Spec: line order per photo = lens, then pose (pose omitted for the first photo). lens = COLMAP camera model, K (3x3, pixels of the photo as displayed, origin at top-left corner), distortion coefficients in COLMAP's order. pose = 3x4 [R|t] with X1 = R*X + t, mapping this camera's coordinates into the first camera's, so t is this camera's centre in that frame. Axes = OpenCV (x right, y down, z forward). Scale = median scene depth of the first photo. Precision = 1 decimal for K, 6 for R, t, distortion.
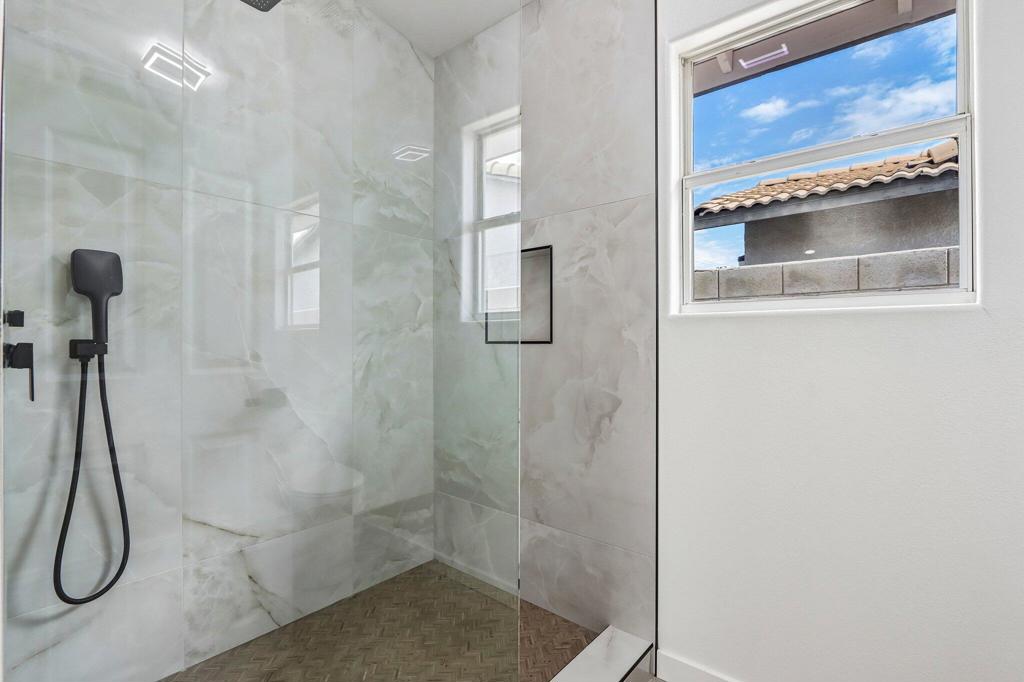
lens RADIAL K [[467.4, 0, 488.6], [0, 467.4, 342.6], [0, 0, 1]] dist [-0.013203, 0.000879]
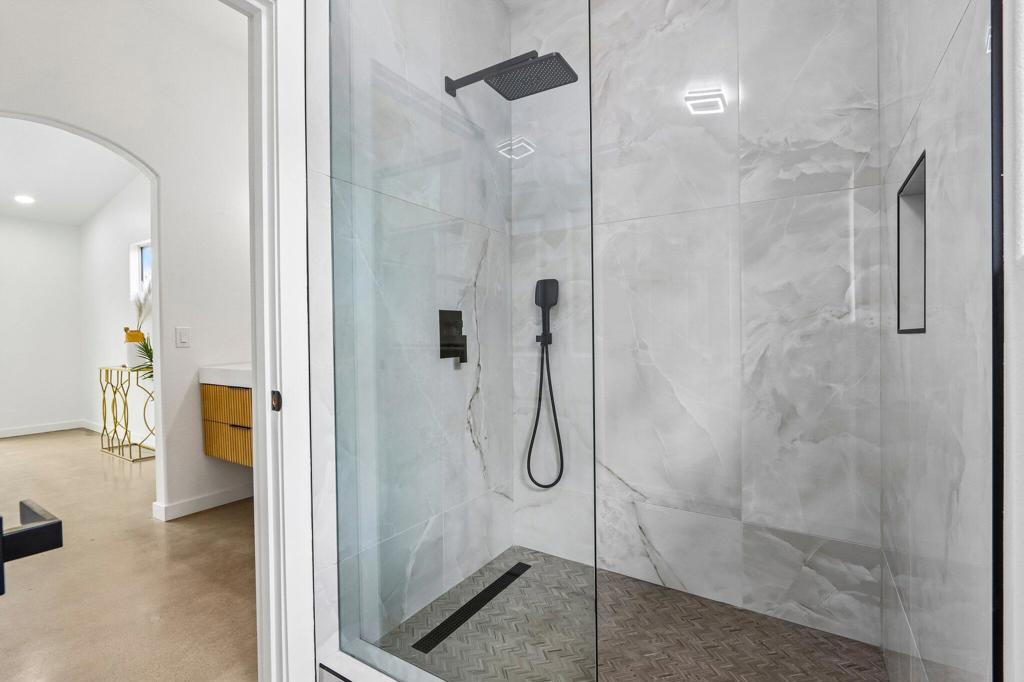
lens RADIAL K [[467.4, 0, 510.6], [0, 467.4, 339.7], [0, 0, 1]] dist [-0.013203, 0.000879]
pose [[0.155274, 0.005919, -0.987854, 0.533936], [0.002925, 0.999975, 0.006451, 0.004848], [0.987867, -0.003892, 0.155253, 0.404744]]
